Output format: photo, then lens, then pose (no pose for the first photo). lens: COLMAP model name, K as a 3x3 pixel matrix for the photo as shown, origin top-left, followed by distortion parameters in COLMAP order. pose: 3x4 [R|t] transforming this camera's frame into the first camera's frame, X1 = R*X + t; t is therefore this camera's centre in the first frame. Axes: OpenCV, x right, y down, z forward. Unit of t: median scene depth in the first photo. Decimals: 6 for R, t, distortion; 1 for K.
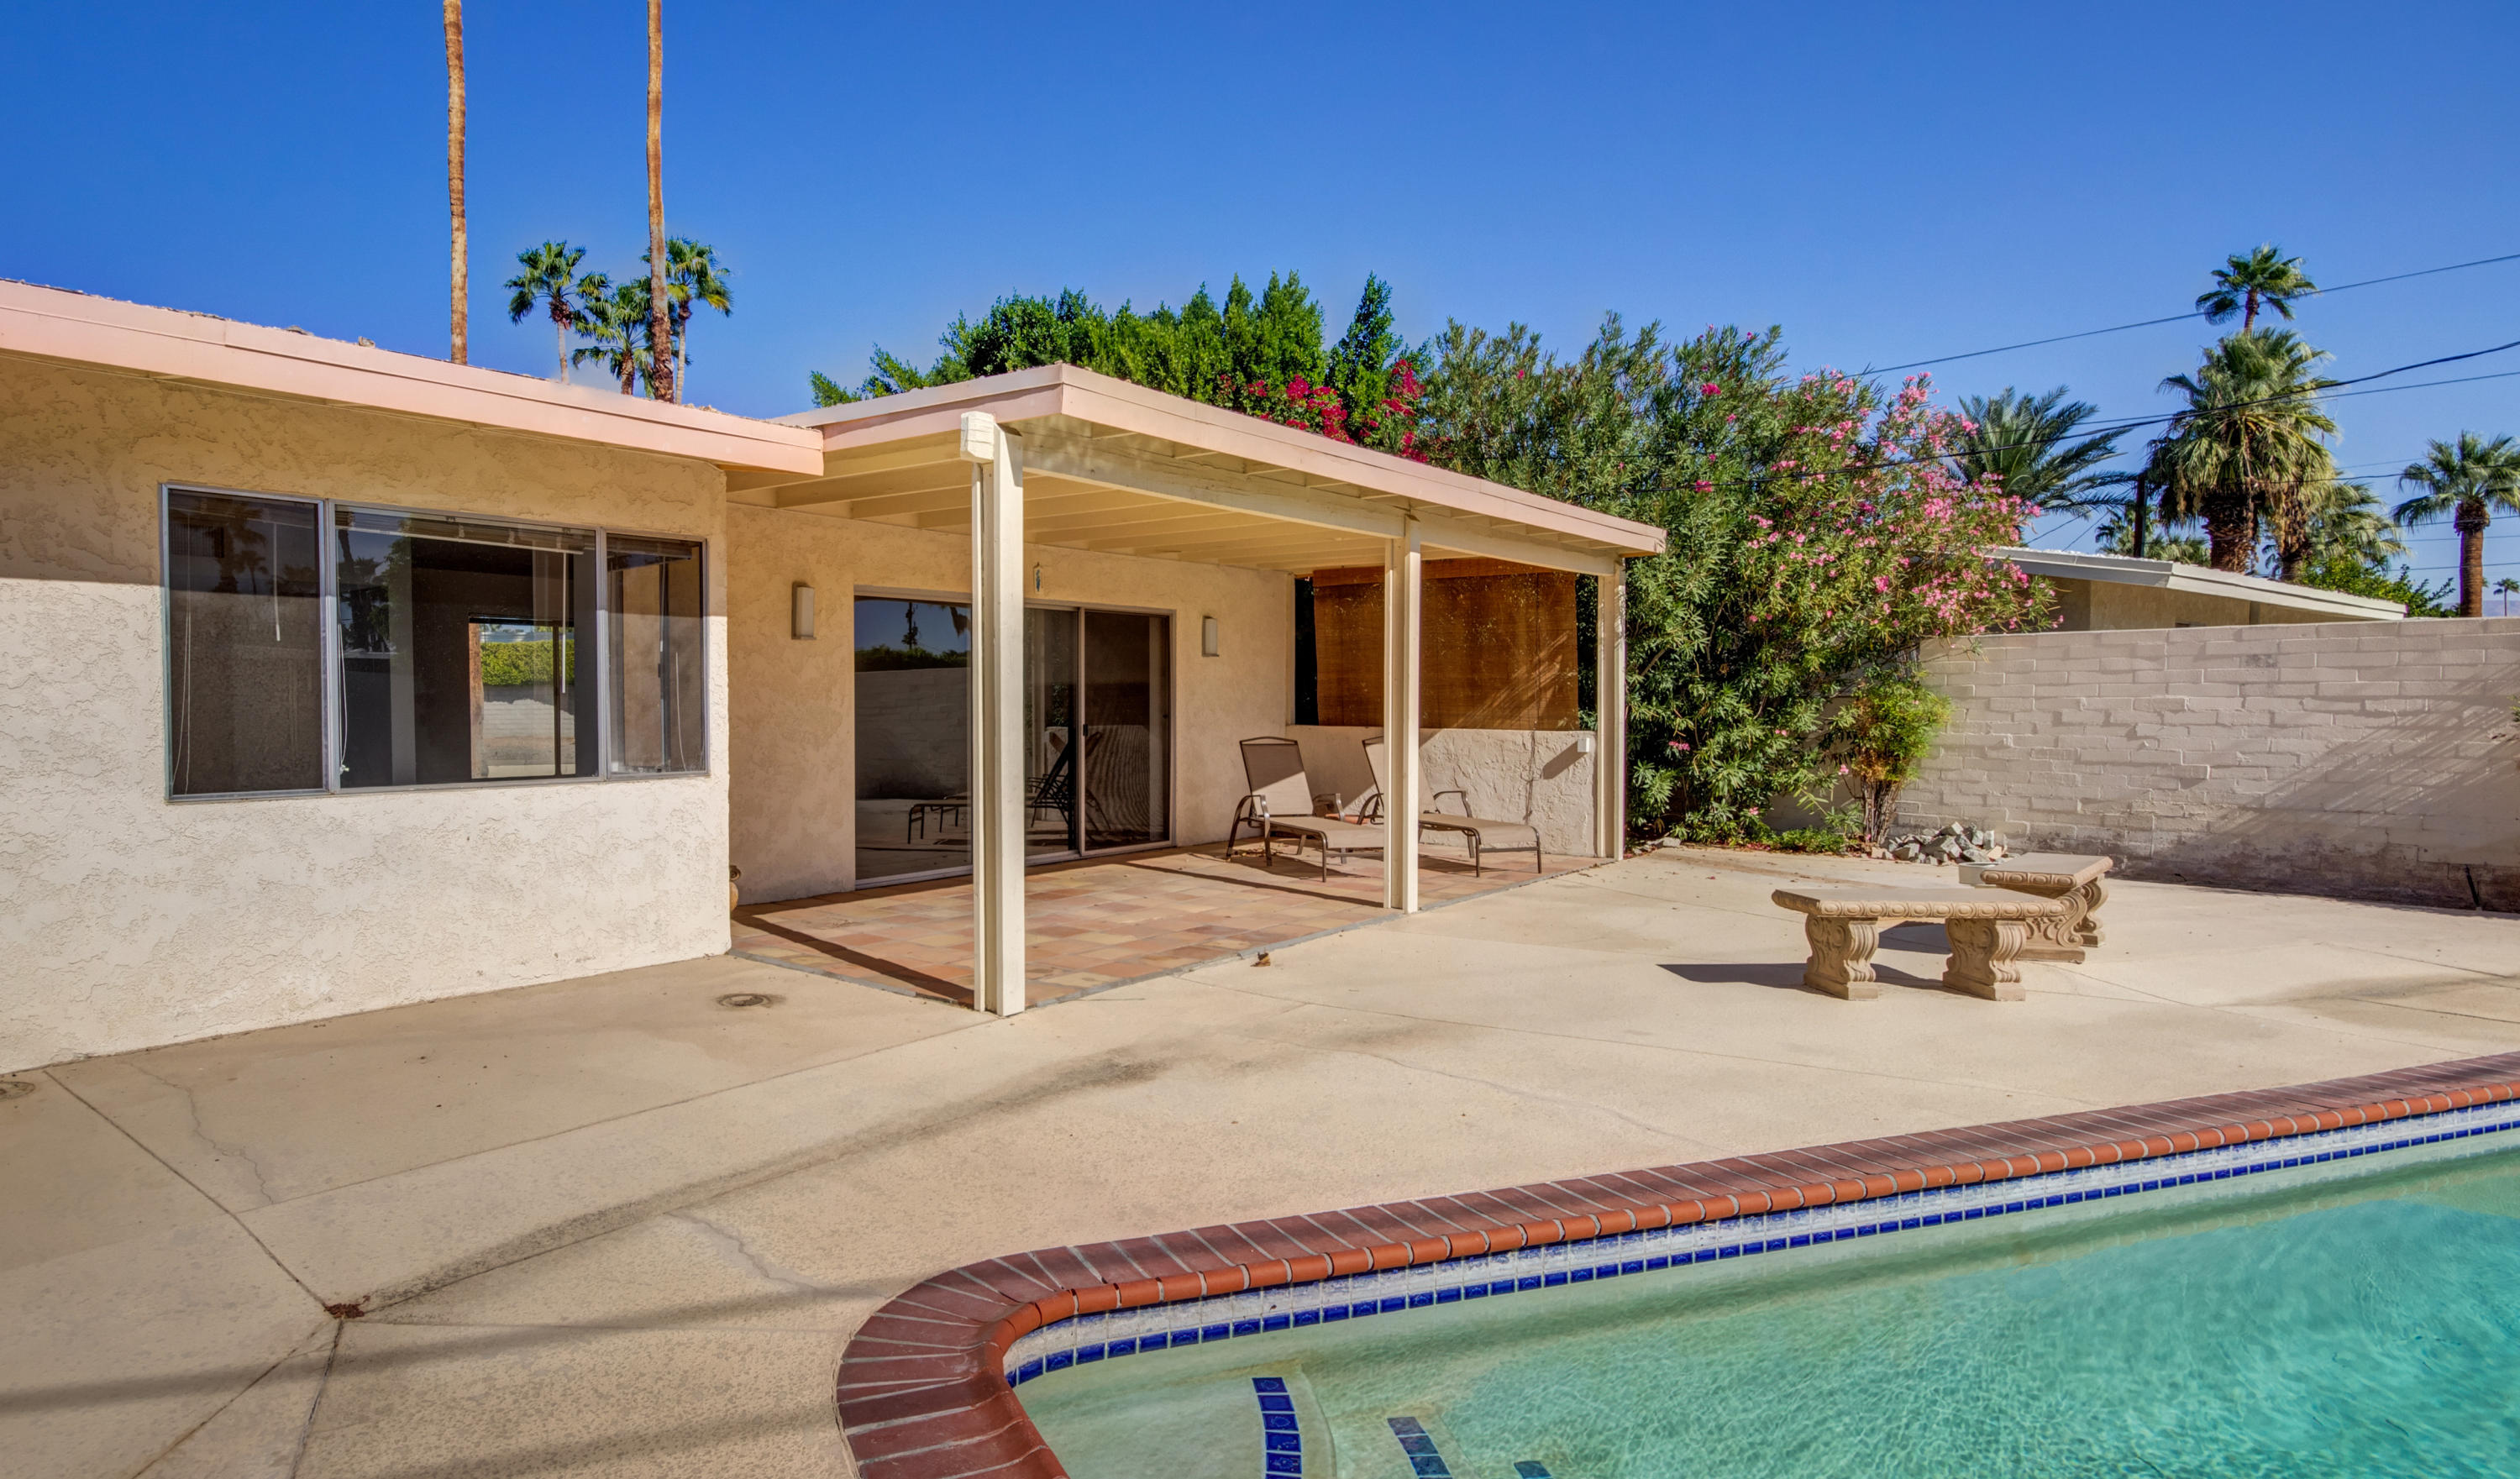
lens RADIAL K [[1334.6, 0, 1034.7], [0, 1334.6, 748.4], [0, 0, 1]] dist [0.002351, -0.000382]
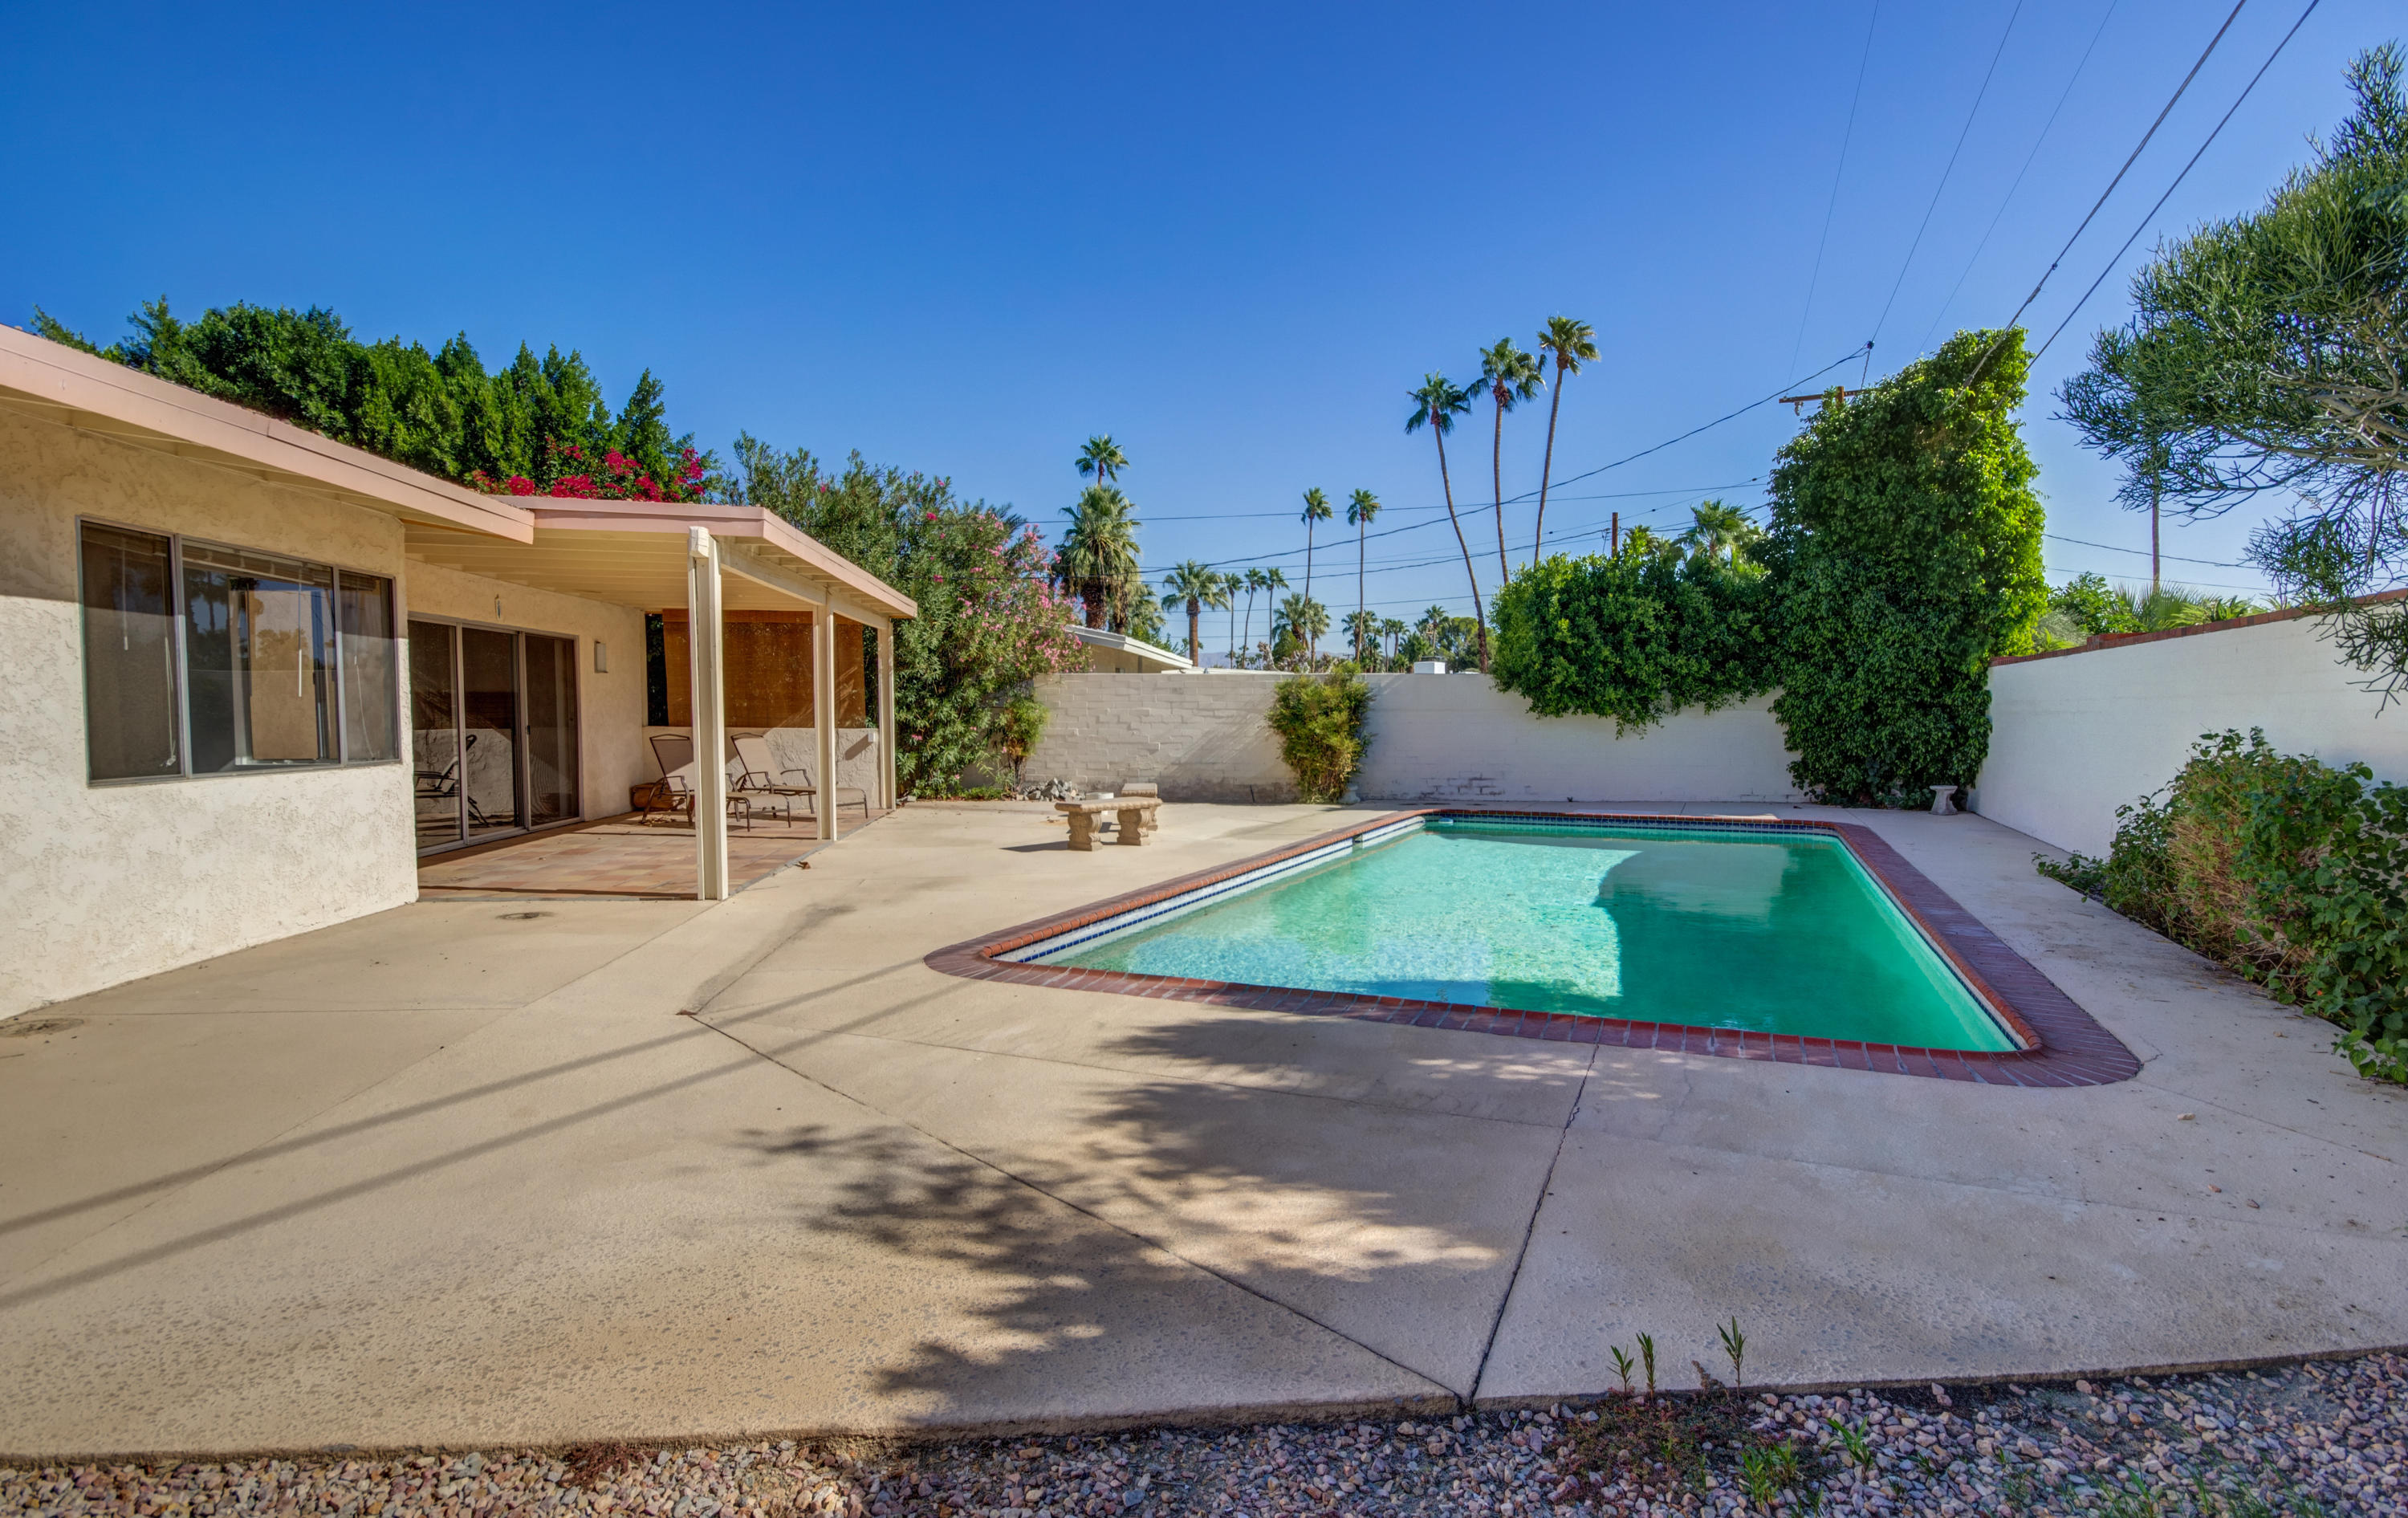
lens RADIAL K [[1163.1, 0, 1196.9], [0, 1163.1, 771.3], [0, 0, 1]] dist [0.016770, 0.000296]
pose [[0.671093, -0.034615, 0.740564, -0.344840], [0.021919, 0.999399, 0.026850, 0.009134], [-0.741049, -0.001787, 0.671449, -0.192187]]
